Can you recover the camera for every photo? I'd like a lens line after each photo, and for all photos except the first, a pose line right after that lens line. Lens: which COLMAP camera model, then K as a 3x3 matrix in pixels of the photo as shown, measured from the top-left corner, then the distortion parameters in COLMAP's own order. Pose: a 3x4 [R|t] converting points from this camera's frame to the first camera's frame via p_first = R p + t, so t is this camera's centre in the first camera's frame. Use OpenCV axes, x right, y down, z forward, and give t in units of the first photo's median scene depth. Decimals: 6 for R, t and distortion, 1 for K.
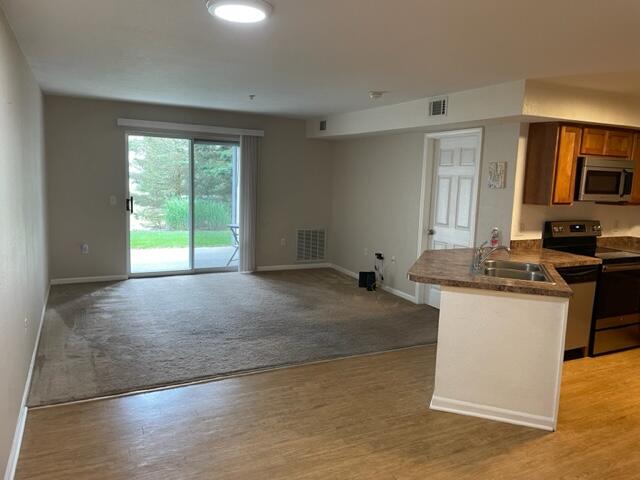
lens RADIAL K [[482.9, 0, 323.3], [0, 482.9, 235.5], [0, 0, 1]] dist [0.070707, -0.084005]
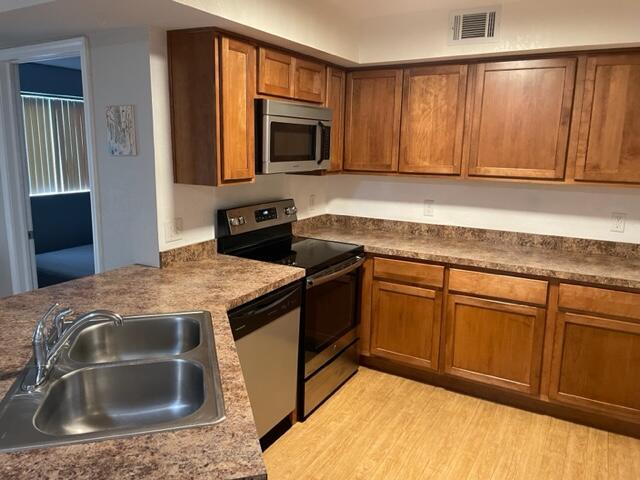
lens RADIAL K [[482.9, 0, 317.8], [0, 482.9, 232.5], [0, 0, 1]] dist [0.070707, -0.084005]
pose [[0.832268, -0.119668, 0.541303, 0.246556], [0.079572, 0.992100, 0.096984, -0.051592], [-0.548633, -0.037644, 0.835216, 0.461833]]
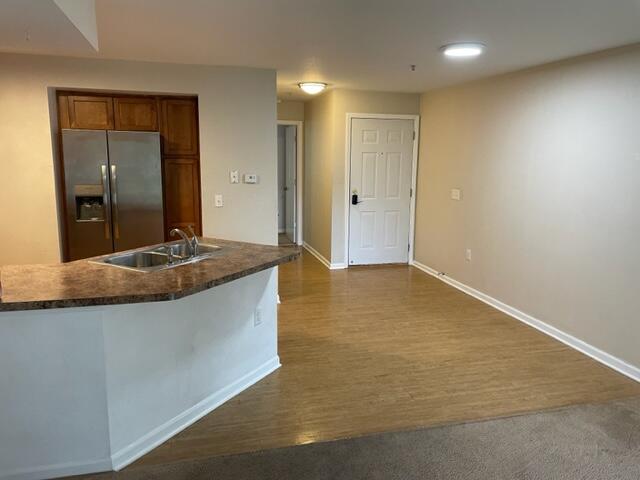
lens RADIAL K [[482.9, 0, 322.3], [0, 482.9, 236.8], [0, 0, 1]] dist [0.070707, -0.084005]
pose [[-0.979585, -0.083806, 0.182728, -0.034710], [-0.026916, 0.955452, 0.293916, -0.180934], [-0.199220, 0.282997, -0.938203, 1.408113]]
